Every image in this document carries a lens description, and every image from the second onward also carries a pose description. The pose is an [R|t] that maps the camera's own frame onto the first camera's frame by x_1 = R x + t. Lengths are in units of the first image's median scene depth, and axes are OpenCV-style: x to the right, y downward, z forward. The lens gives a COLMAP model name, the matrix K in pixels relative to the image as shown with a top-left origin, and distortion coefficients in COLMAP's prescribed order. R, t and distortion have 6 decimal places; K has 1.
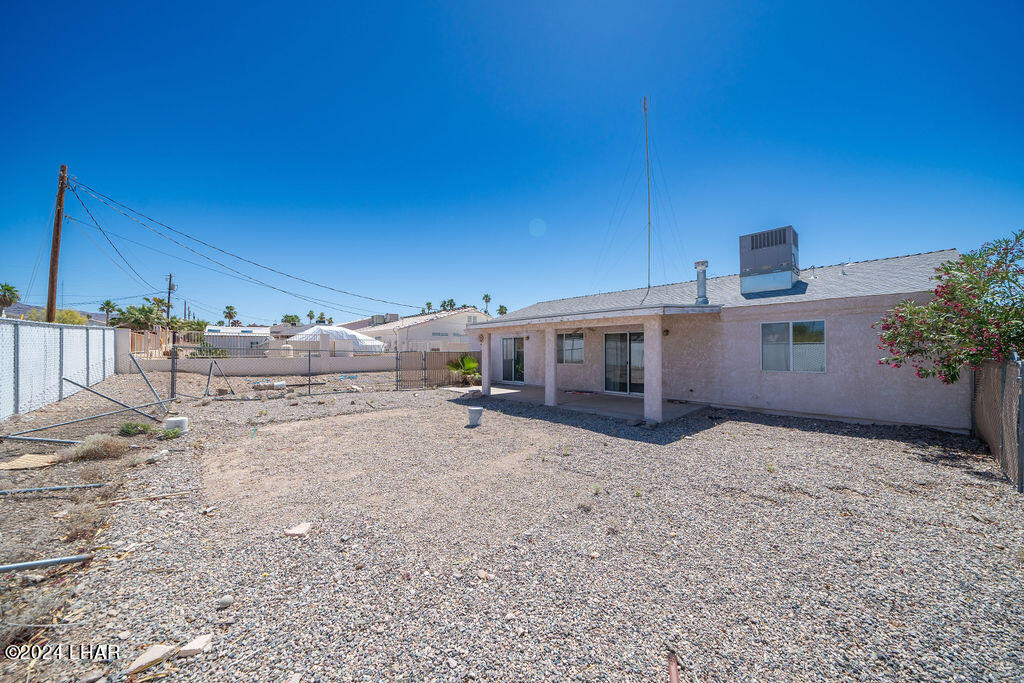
lens RADIAL K [[350.8, 0, 512.0], [0, 350.8, 341.5], [0, 0, 1]] dist [-0.005127, -0.000137]
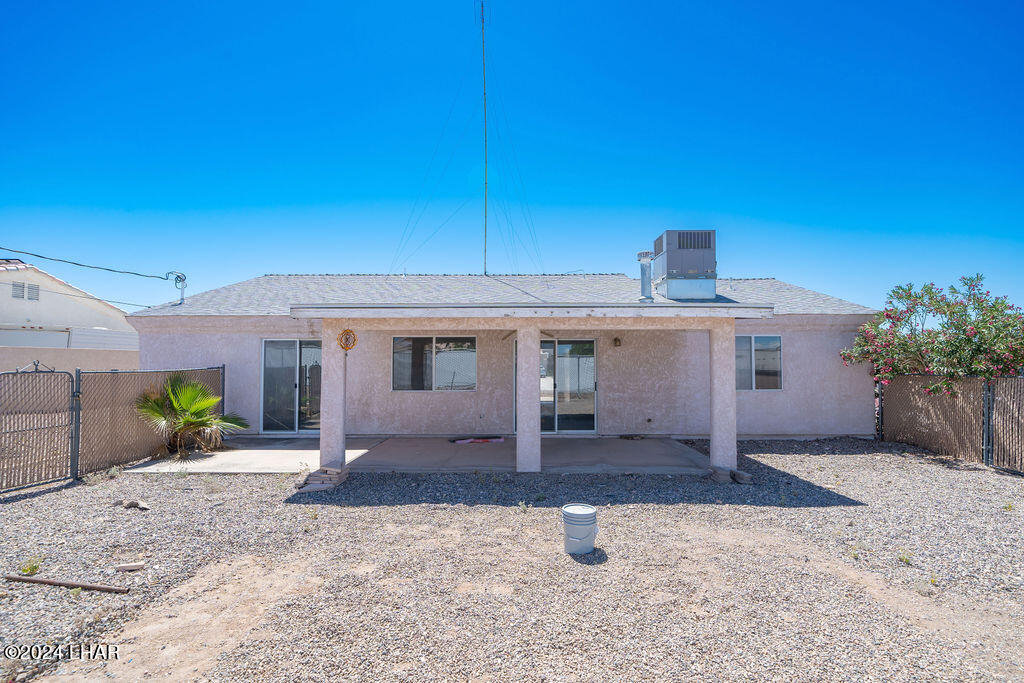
lens RADIAL K [[482.5, 0, 512.0], [0, 482.5, 341.5], [0, 0, 1]] dist [-0.000153, 0.000528]
pose [[0.668225, 0.033123, 0.743222, -0.463912], [-0.019317, 0.999444, -0.027174, 0.004318], [-0.743709, 0.003801, 0.668493, 0.524389]]
